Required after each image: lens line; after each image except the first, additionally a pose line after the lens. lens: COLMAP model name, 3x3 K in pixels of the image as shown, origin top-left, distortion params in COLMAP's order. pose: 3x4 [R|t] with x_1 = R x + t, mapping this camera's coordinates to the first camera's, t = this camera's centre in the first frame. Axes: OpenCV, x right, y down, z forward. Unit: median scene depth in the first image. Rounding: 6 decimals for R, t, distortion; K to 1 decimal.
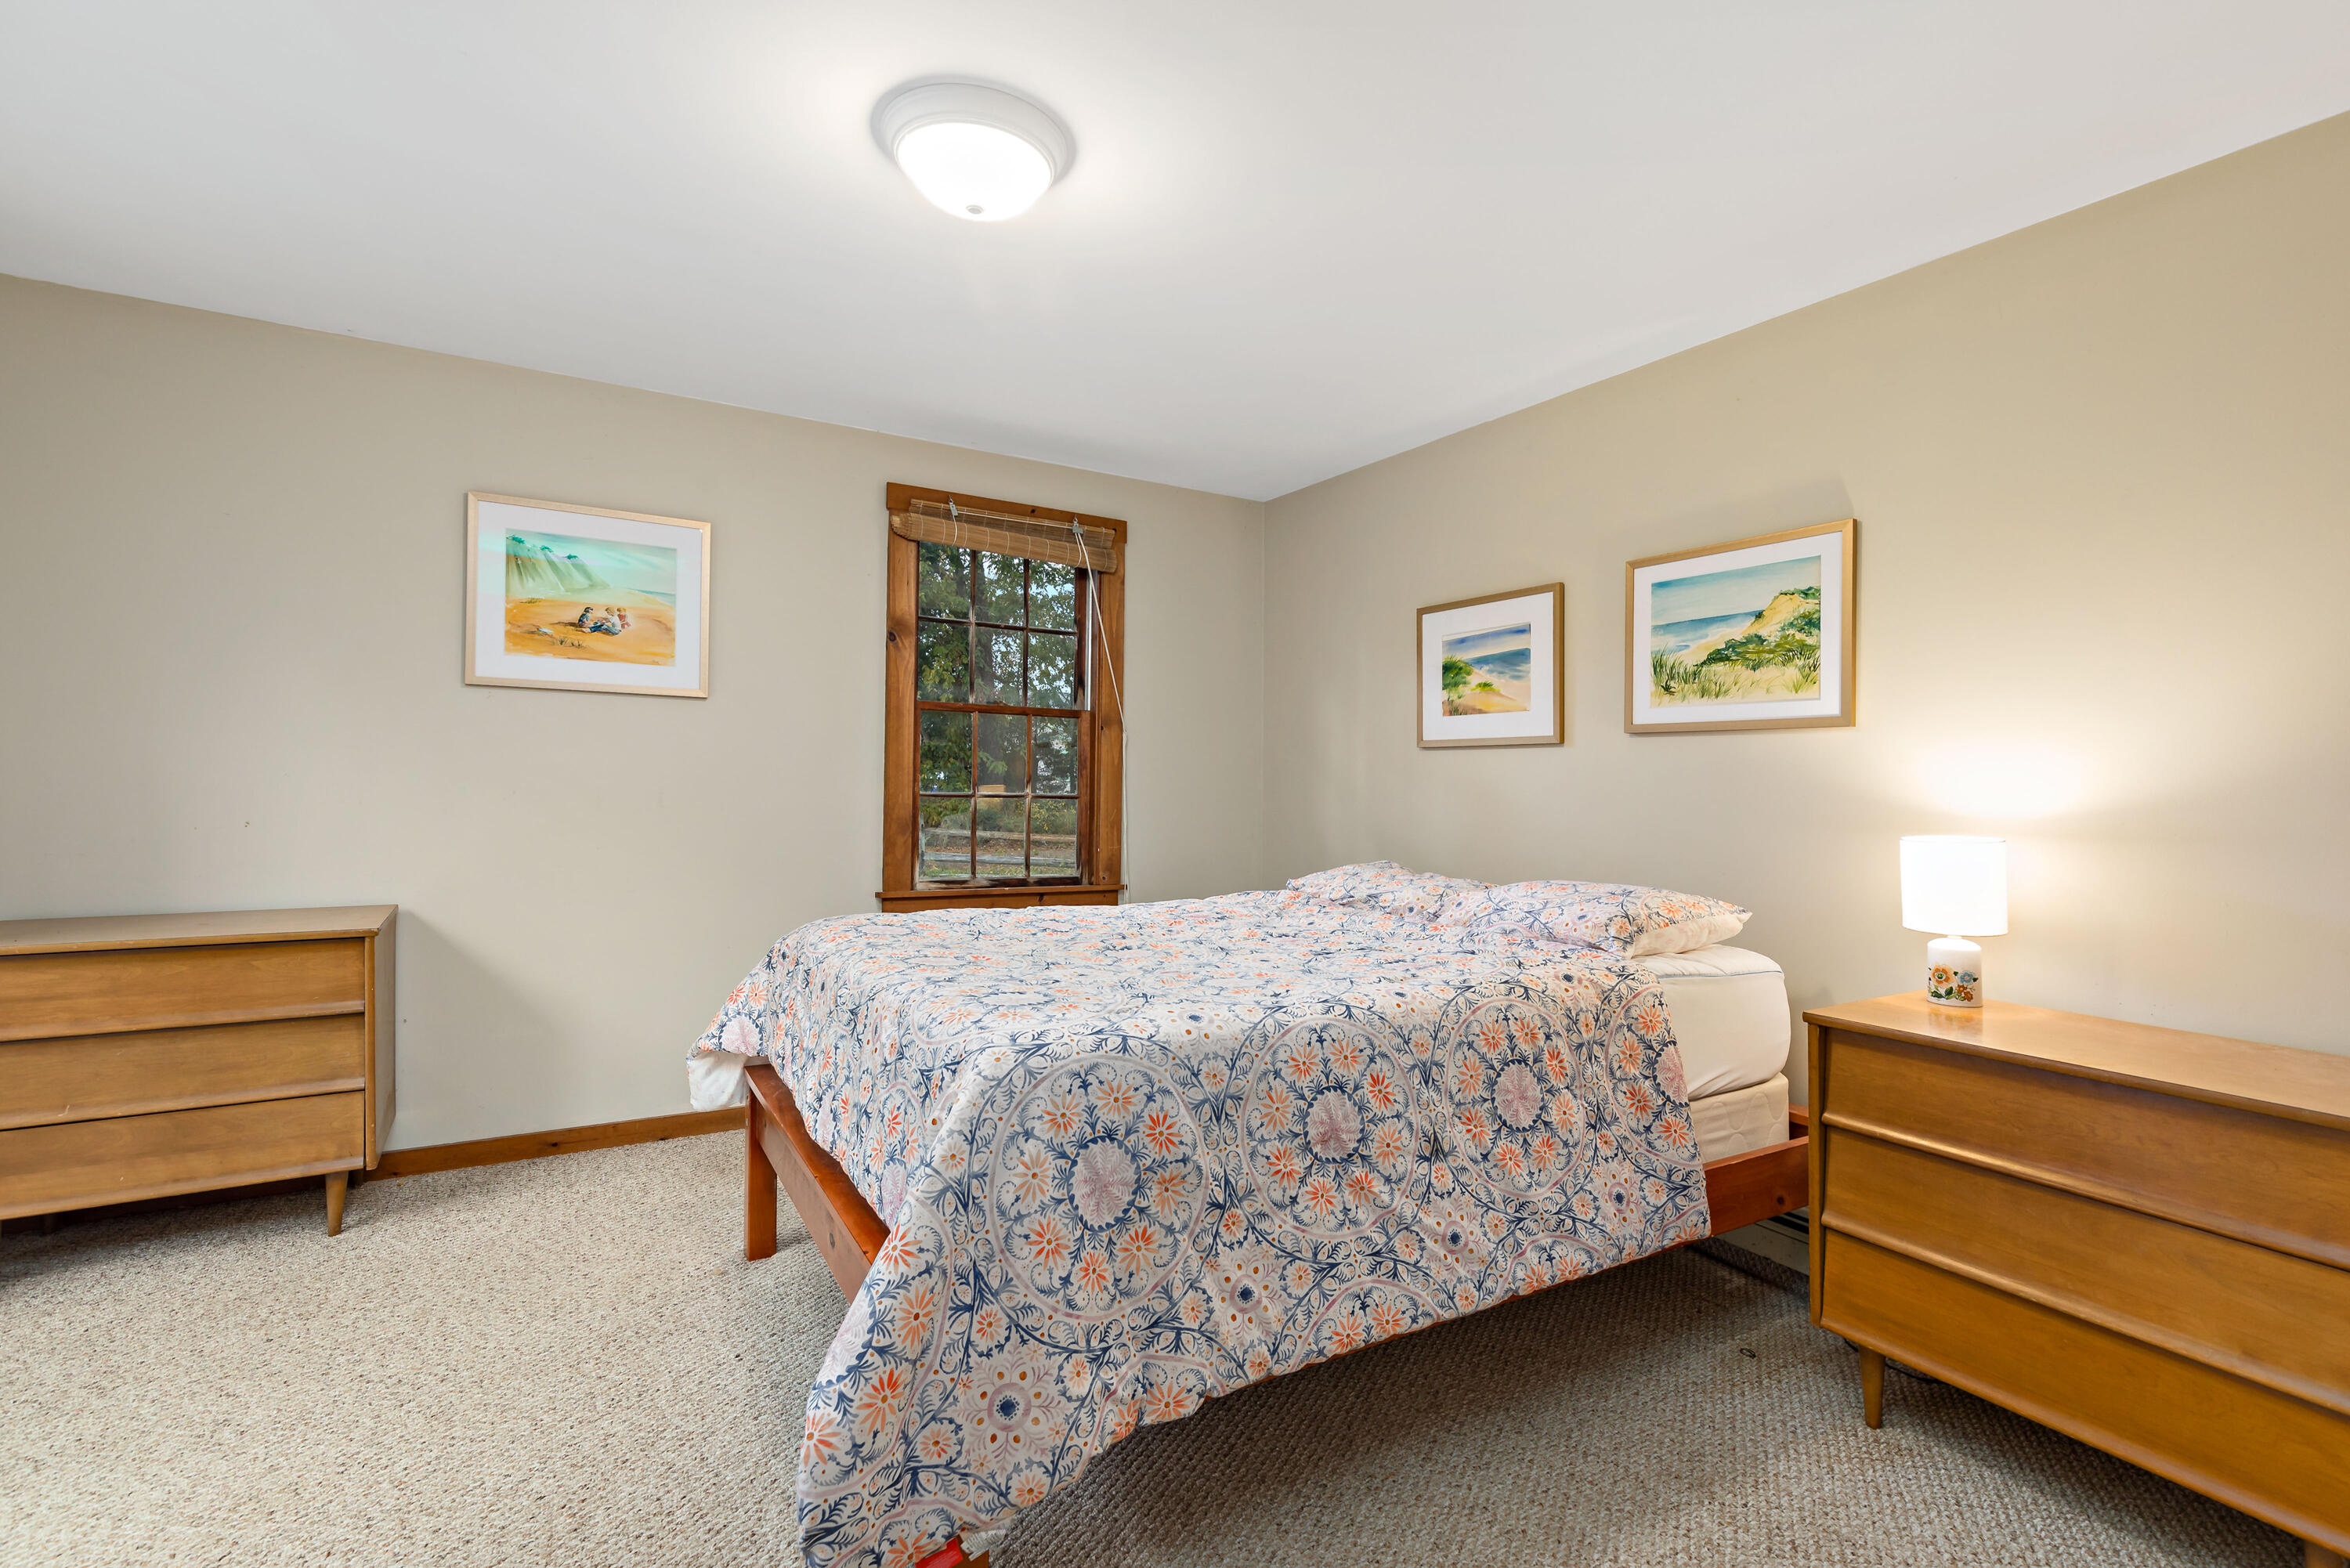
lens RADIAL K [[1071.7, 0, 1188.2], [0, 1071.7, 782.4], [0, 0, 1]] dist [0.011336, -0.001222]
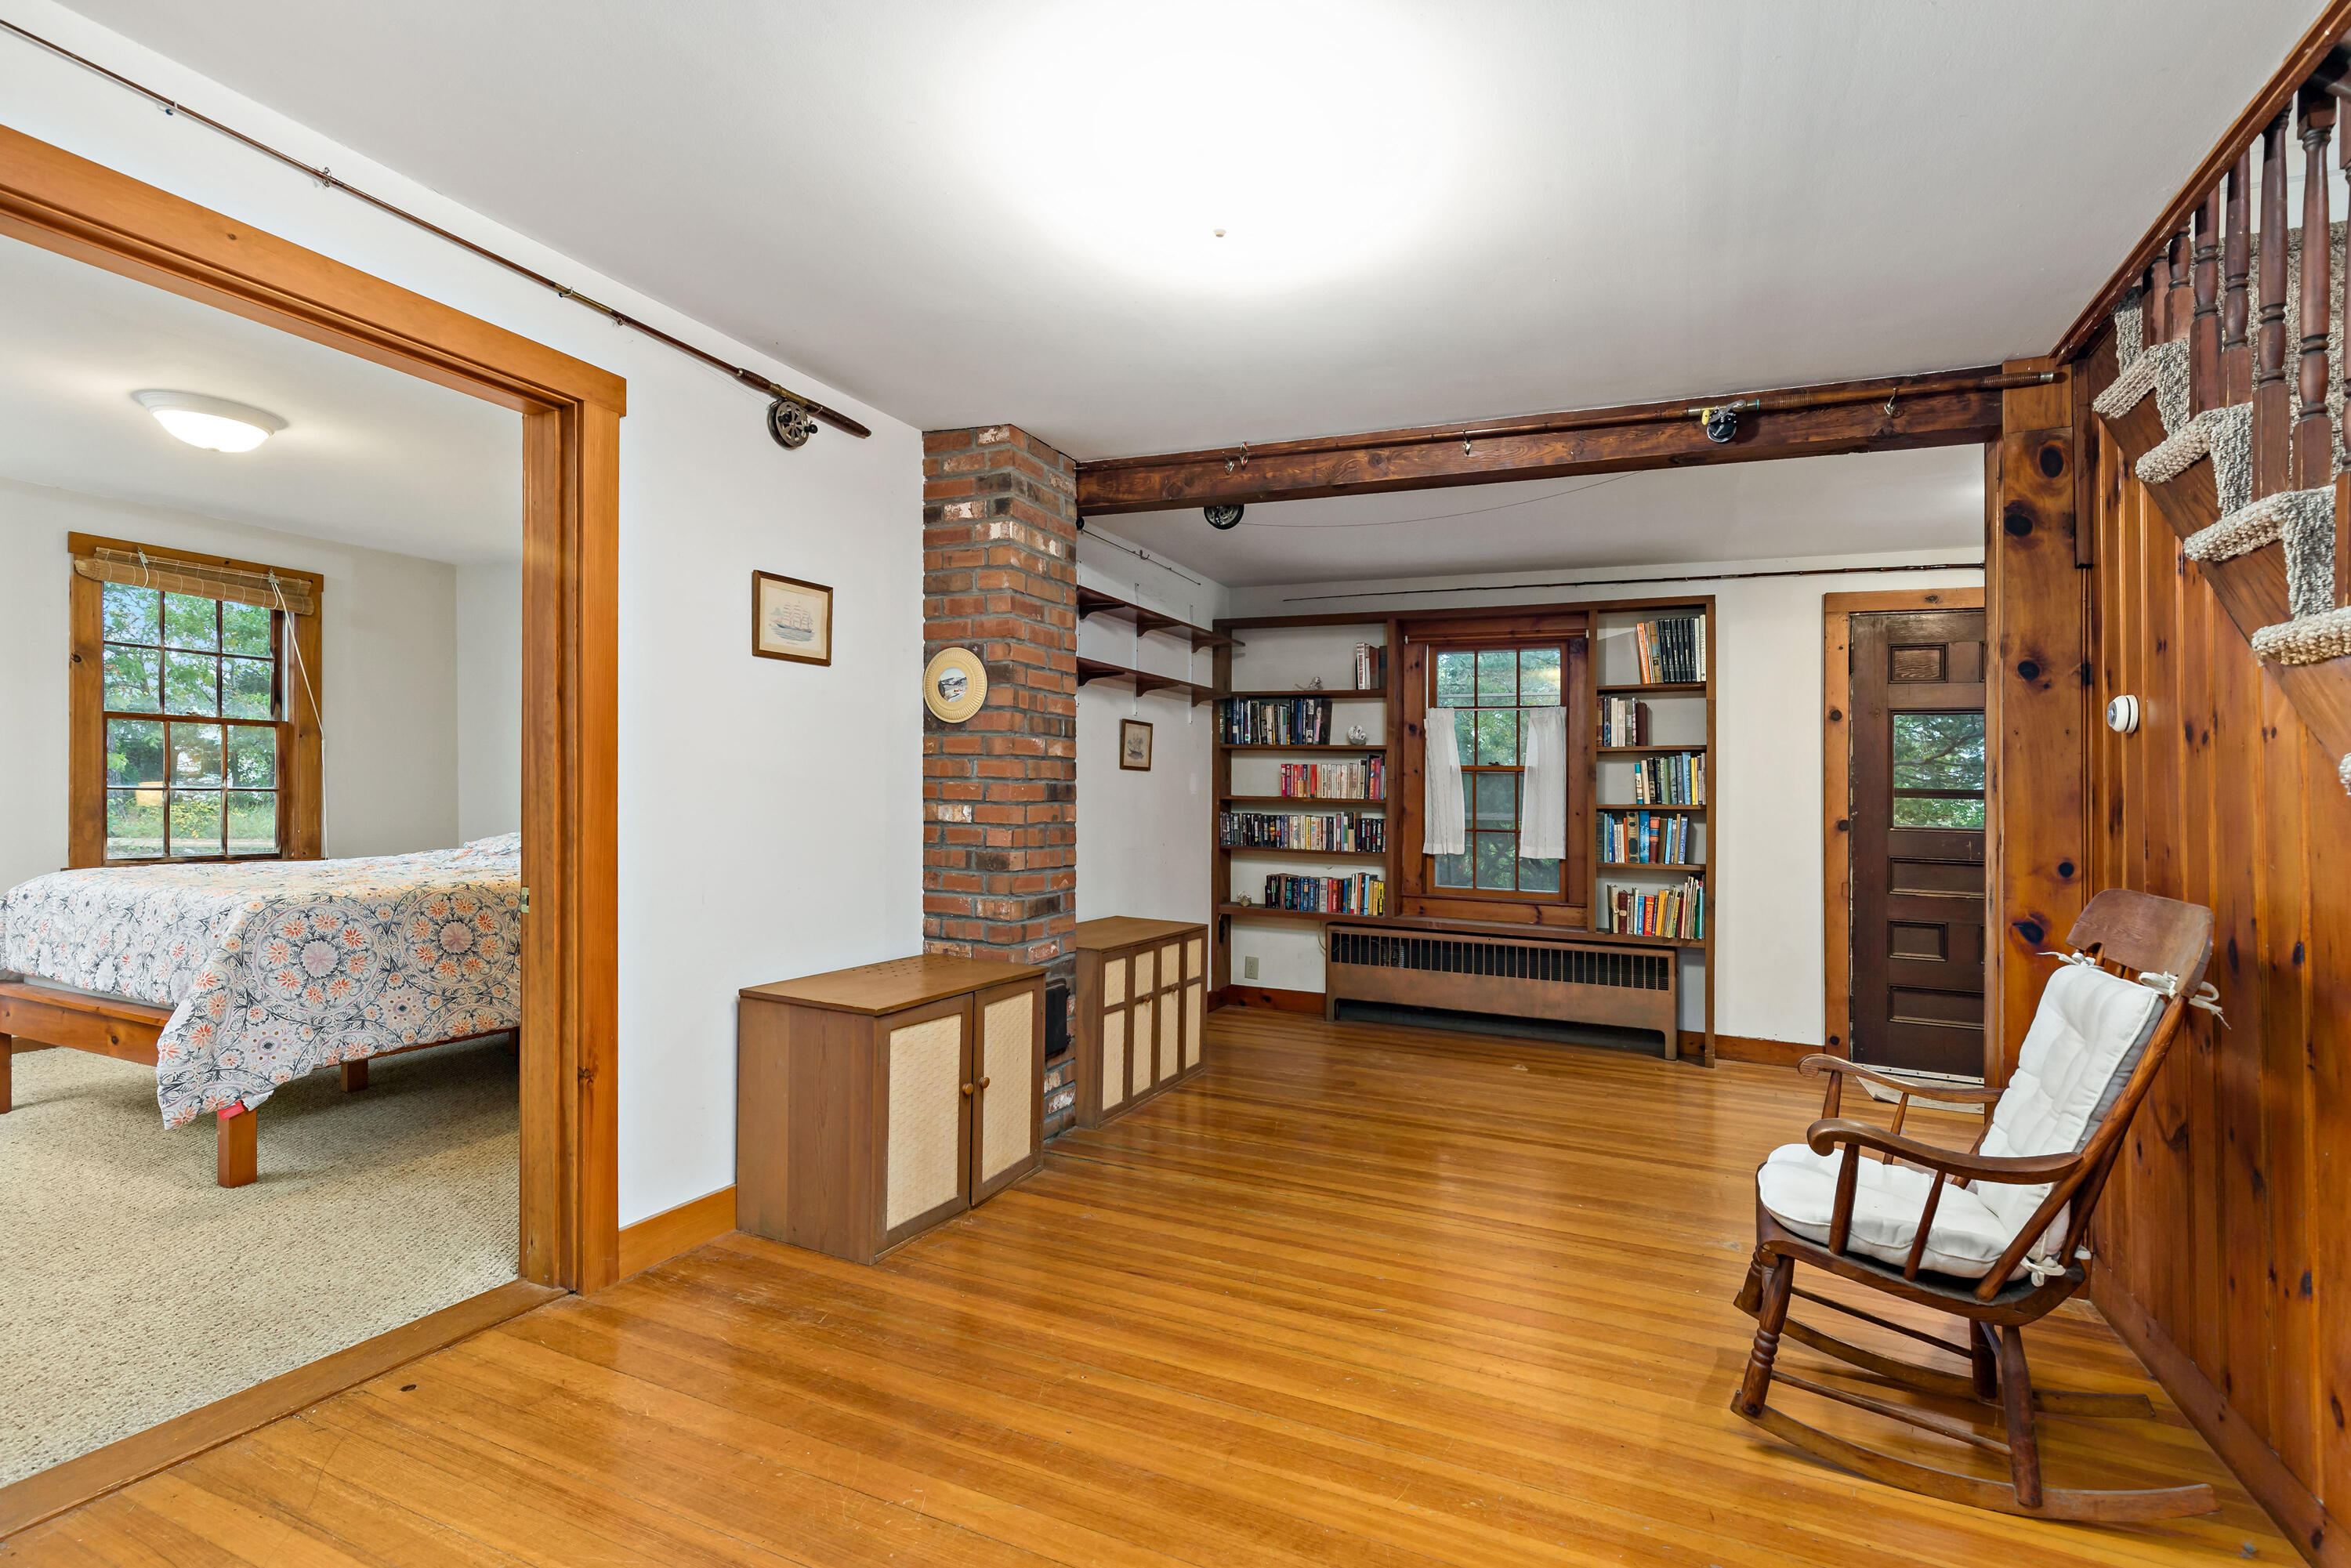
lens RADIAL K [[1094.5, 0, 1199.7], [0, 1094.5, 812.4], [0, 0, 1]] dist [0.013023, -0.001077]
pose [[0.817103, -0.012379, 0.576358, 0.083658], [-0.003072, 0.999662, 0.025825, 0.007233], [-0.576483, -0.022873, 0.816789, -1.639893]]
